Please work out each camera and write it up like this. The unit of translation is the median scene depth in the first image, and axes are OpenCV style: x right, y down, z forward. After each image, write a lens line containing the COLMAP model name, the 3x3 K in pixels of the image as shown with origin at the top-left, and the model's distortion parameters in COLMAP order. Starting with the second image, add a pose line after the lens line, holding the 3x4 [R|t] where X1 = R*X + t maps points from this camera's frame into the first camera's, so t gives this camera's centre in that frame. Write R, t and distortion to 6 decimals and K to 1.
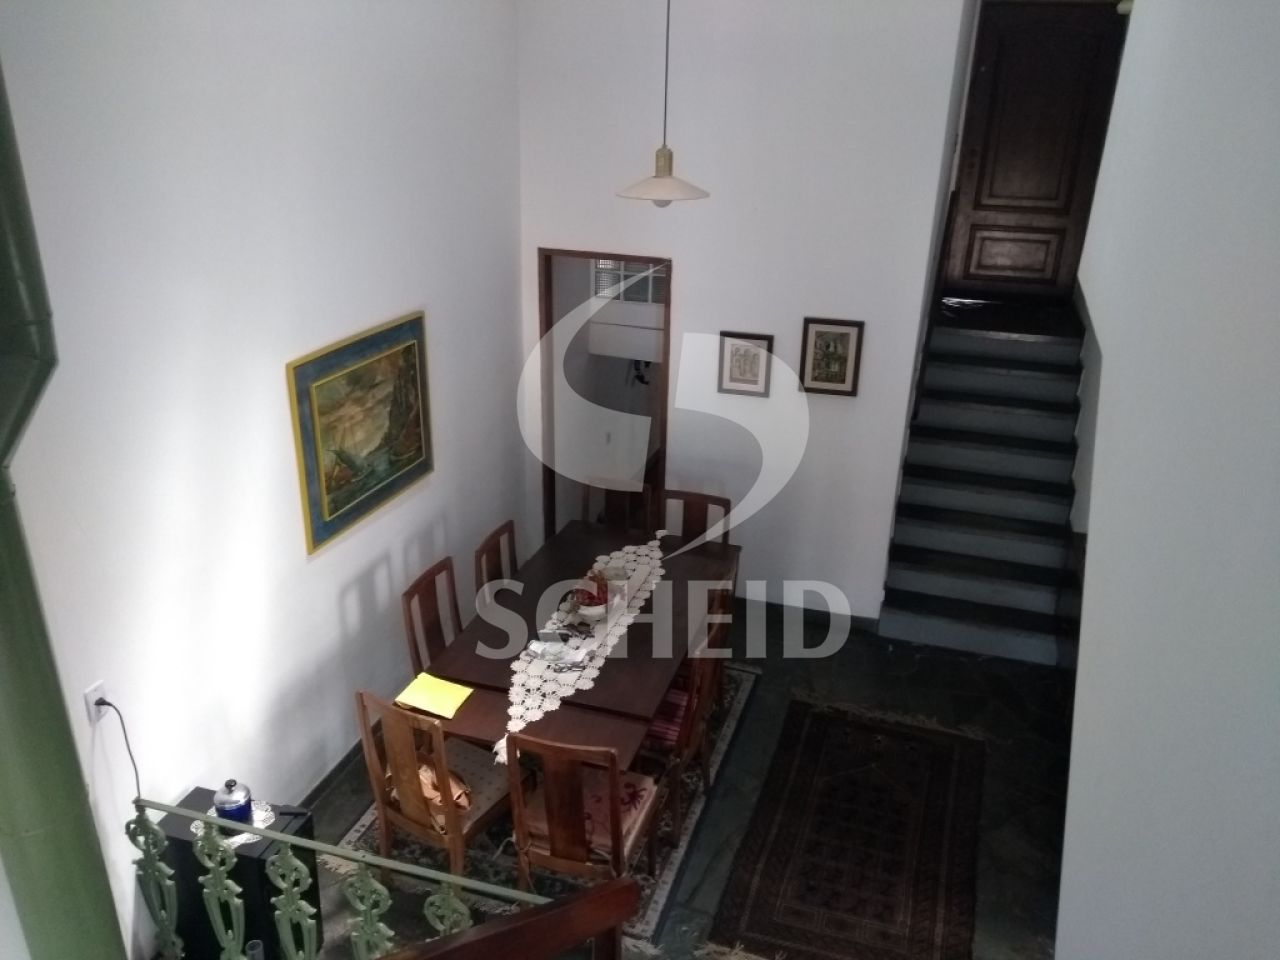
lens RADIAL K [[991.9, 0, 635.1], [0, 991.9, 485.6], [0, 0, 1]] dist [0.071042, -0.100355]
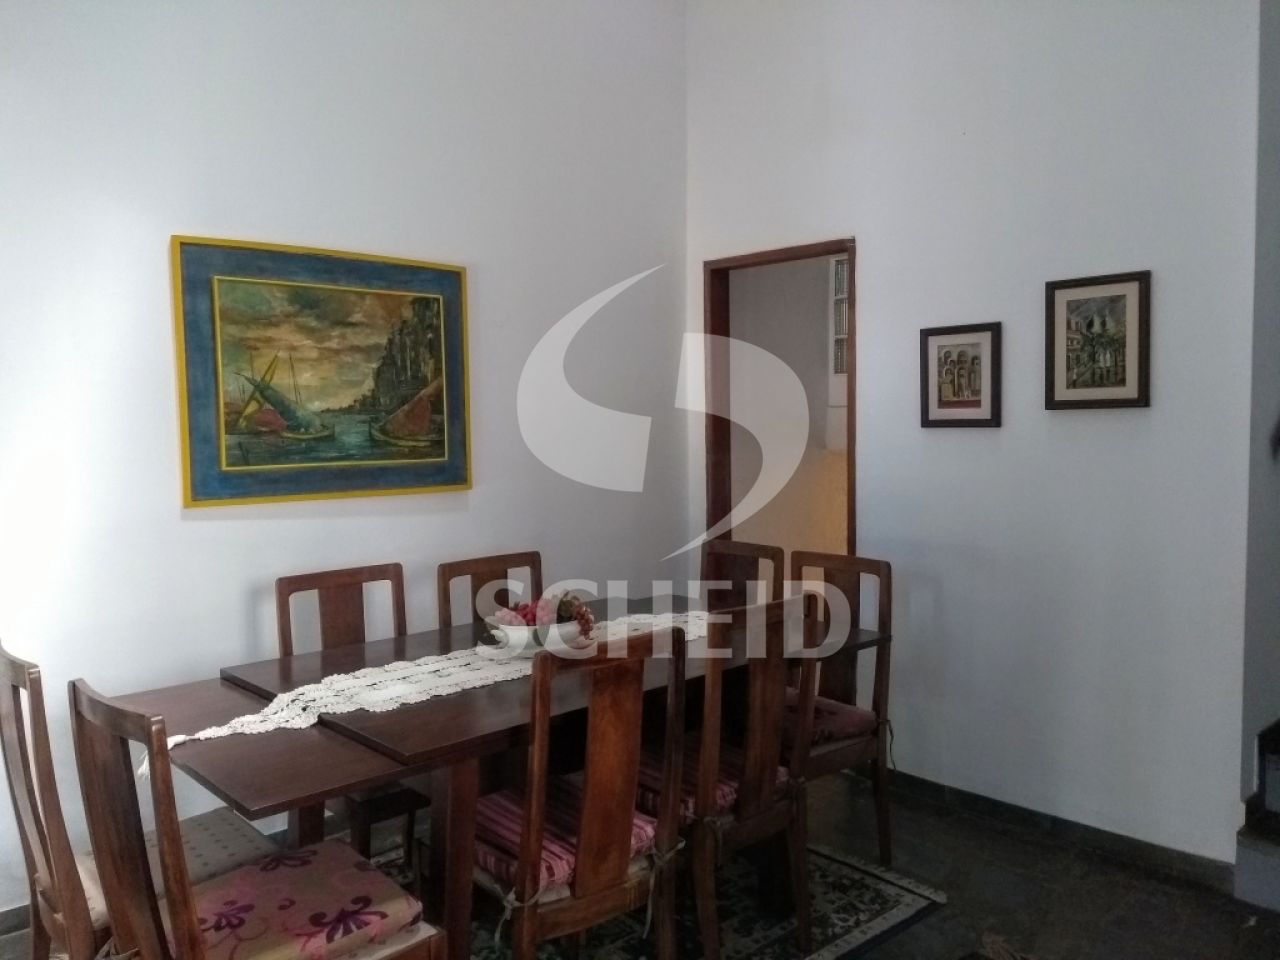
lens RADIAL K [[991.9, 0, 643.4], [0, 991.9, 485.8], [0, 0, 1]] dist [0.071042, -0.100355]
pose [[0.868271, 0.002682, -0.496083, 0.261538], [-0.165405, 0.944330, -0.284397, 0.163238], [0.467703, 0.328988, 0.820378, 0.428974]]
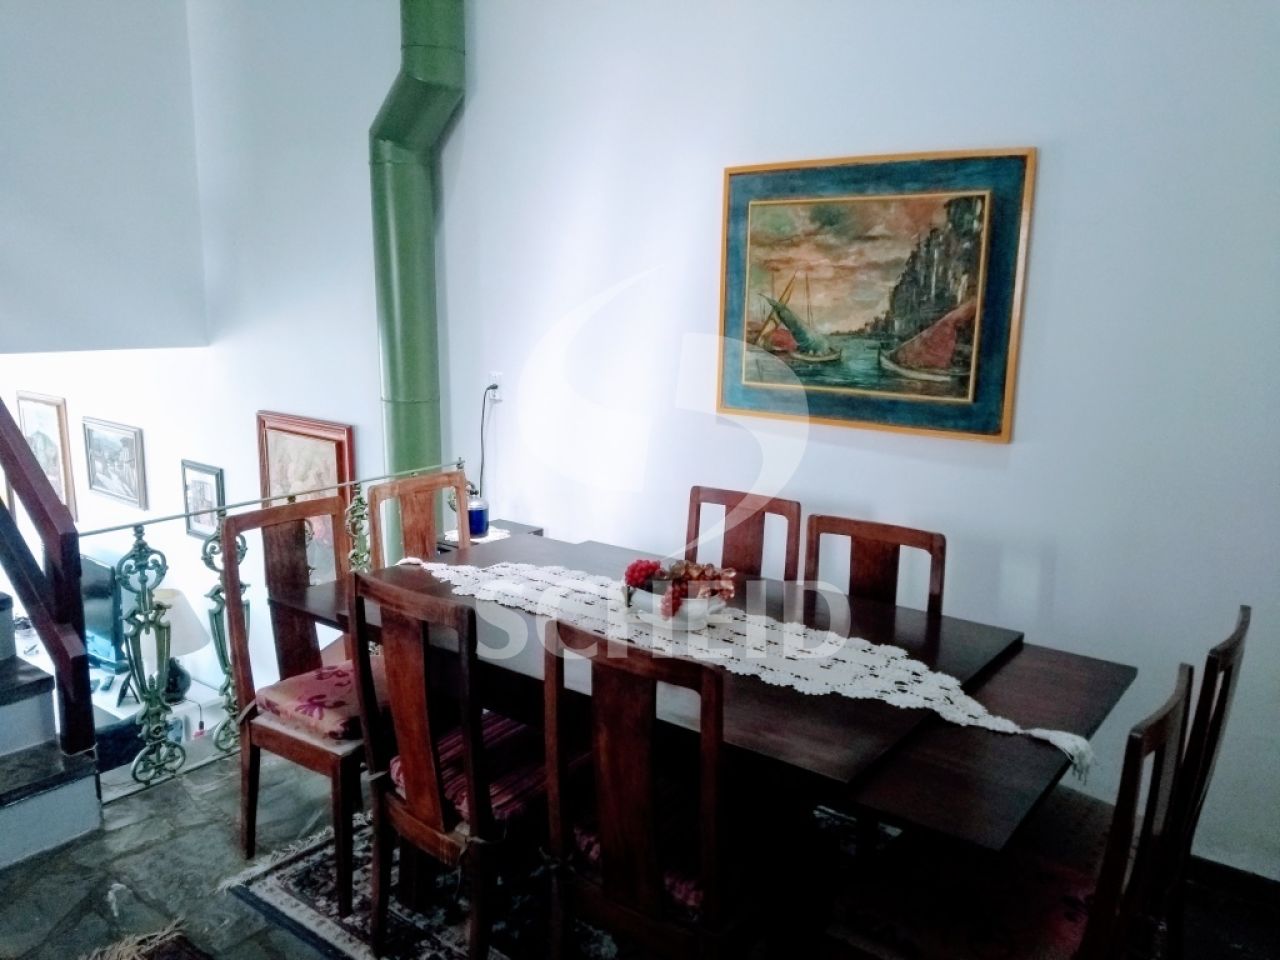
lens RADIAL K [[991.9, 0, 631.6], [0, 991.9, 480.9], [0, 0, 1]] dist [0.071042, -0.100355]
pose [[-0.324737, 0.148081, -0.934140, 0.385835], [-0.395940, 0.875674, 0.276454, -0.065809], [0.858940, 0.459639, -0.225732, 0.904905]]
